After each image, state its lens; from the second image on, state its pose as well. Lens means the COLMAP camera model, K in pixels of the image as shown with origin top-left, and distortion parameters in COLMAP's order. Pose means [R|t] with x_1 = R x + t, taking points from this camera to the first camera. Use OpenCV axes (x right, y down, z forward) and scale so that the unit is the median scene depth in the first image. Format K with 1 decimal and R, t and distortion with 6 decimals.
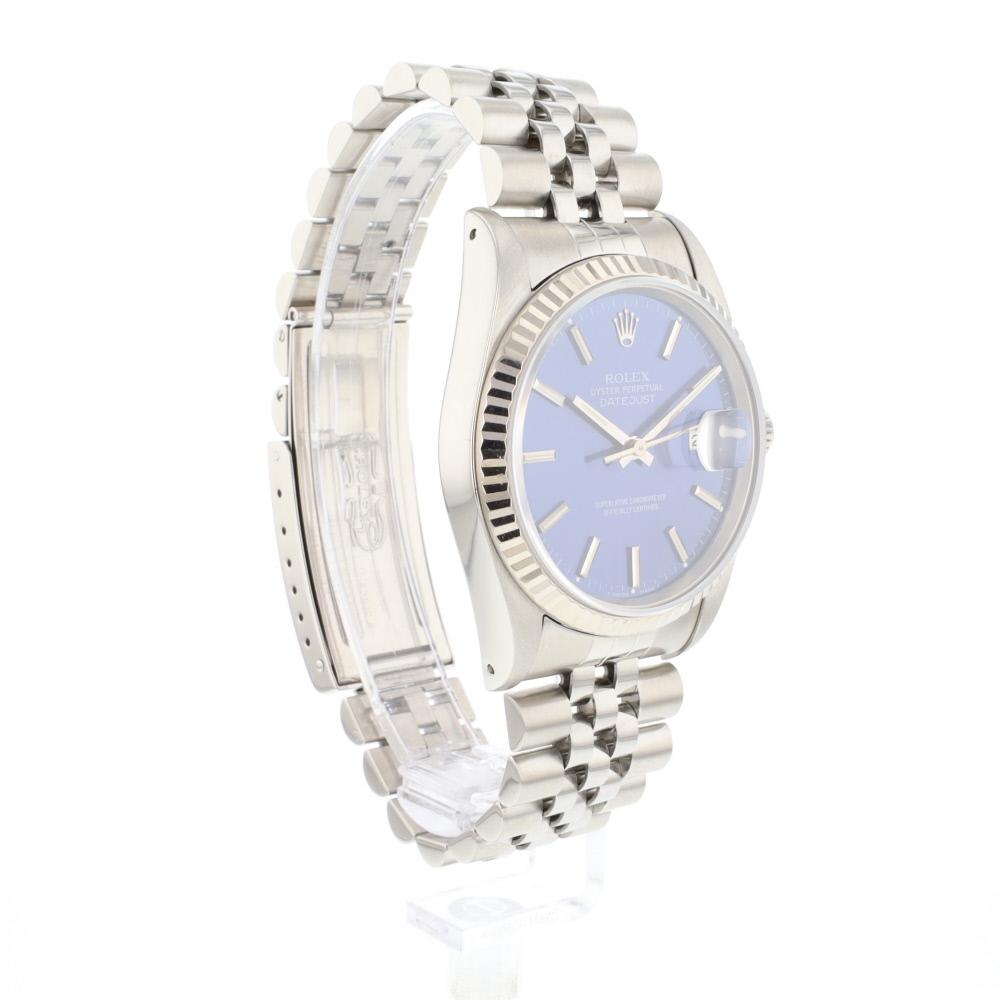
lens RADIAL K [[1744.0, 0, 500.0], [0, 1744.0, 500.0], [0, 0, 1]] dist [0.010250, 0.000430]
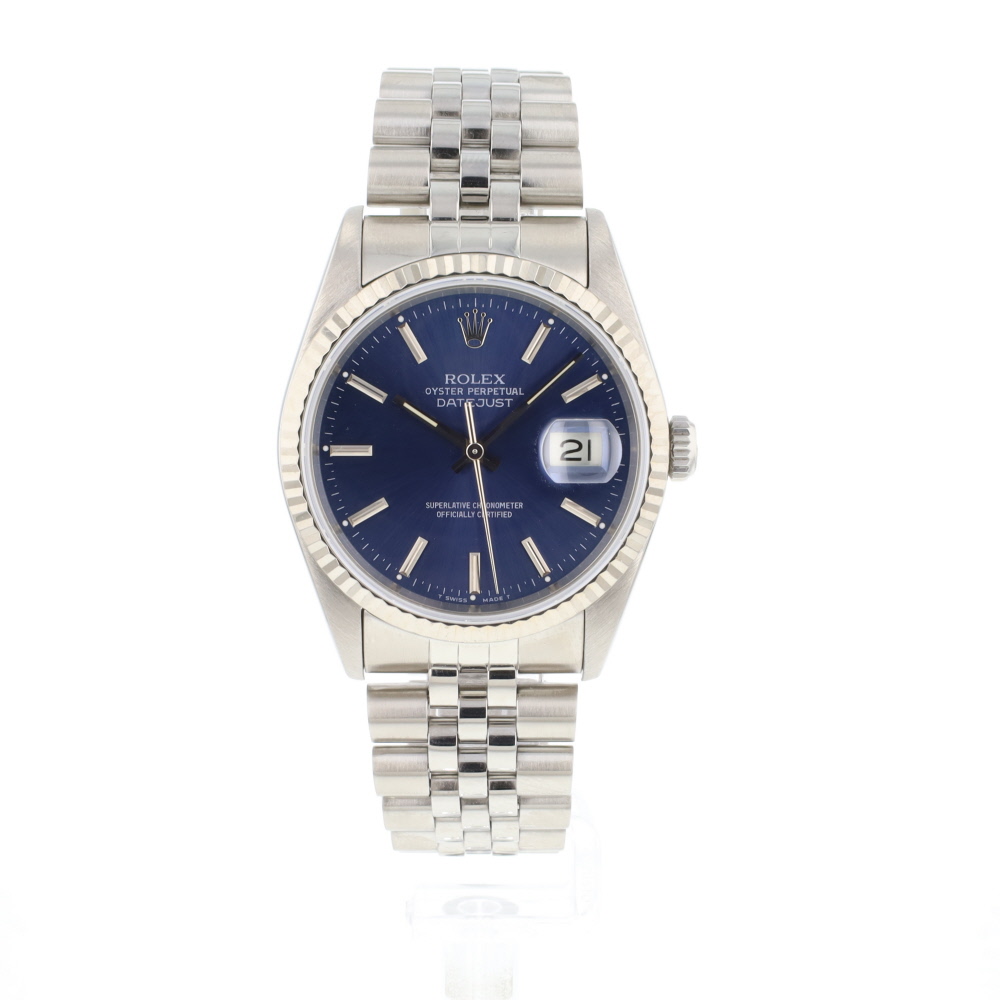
lens RADIAL K [[1744.0, 0, 500.0], [0, 1744.0, 500.0], [0, 0, 1]] dist [0.010250, 0.000430]
pose [[0.804992, 0.094935, -0.585641, 0.662233], [-0.092479, 0.995127, 0.034197, -0.037388], [0.586034, 0.026631, 0.809849, 0.216979]]
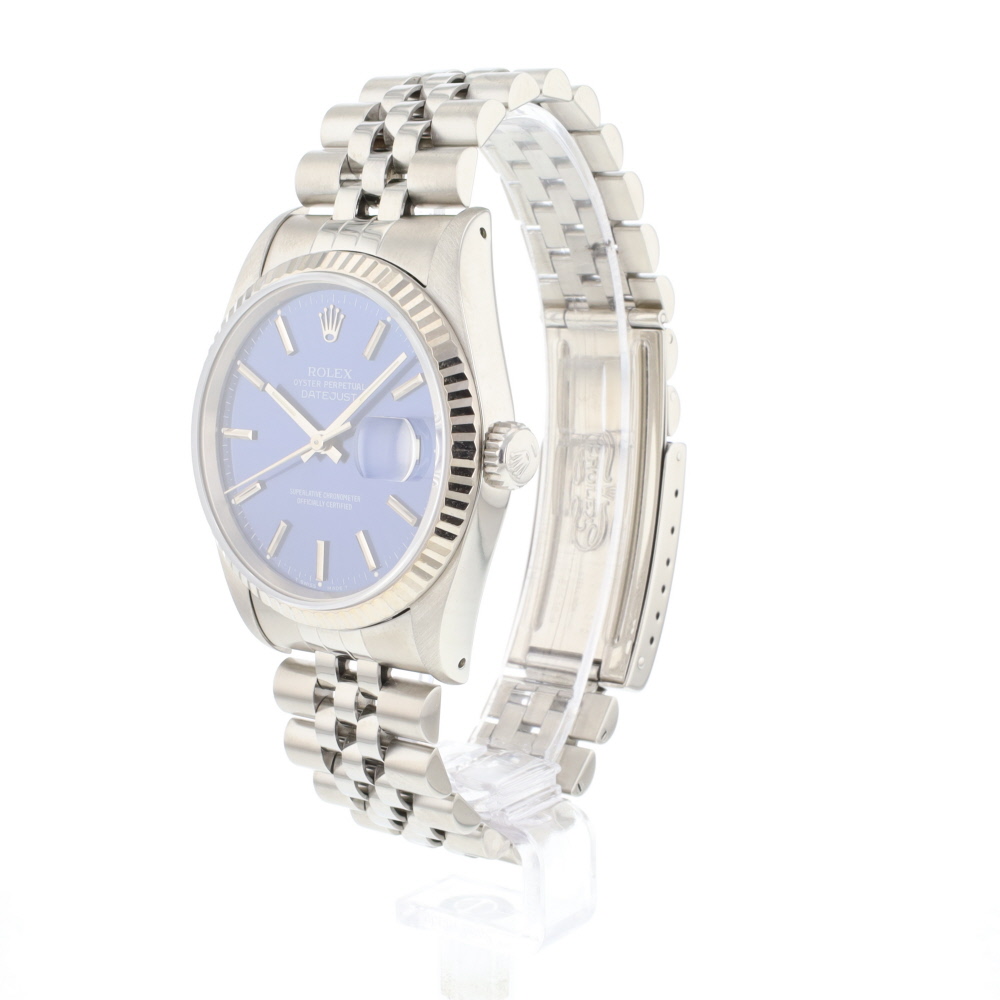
lens RADIAL K [[1744.0, 0, 500.0], [0, 1744.0, 500.0], [0, 0, 1]] dist [0.010250, 0.000430]
pose [[0.275556, 0.131974, -0.952183, 1.068137], [-0.153281, 0.983890, 0.092010, -0.105438], [0.948986, 0.120598, 0.291345, 0.806253]]
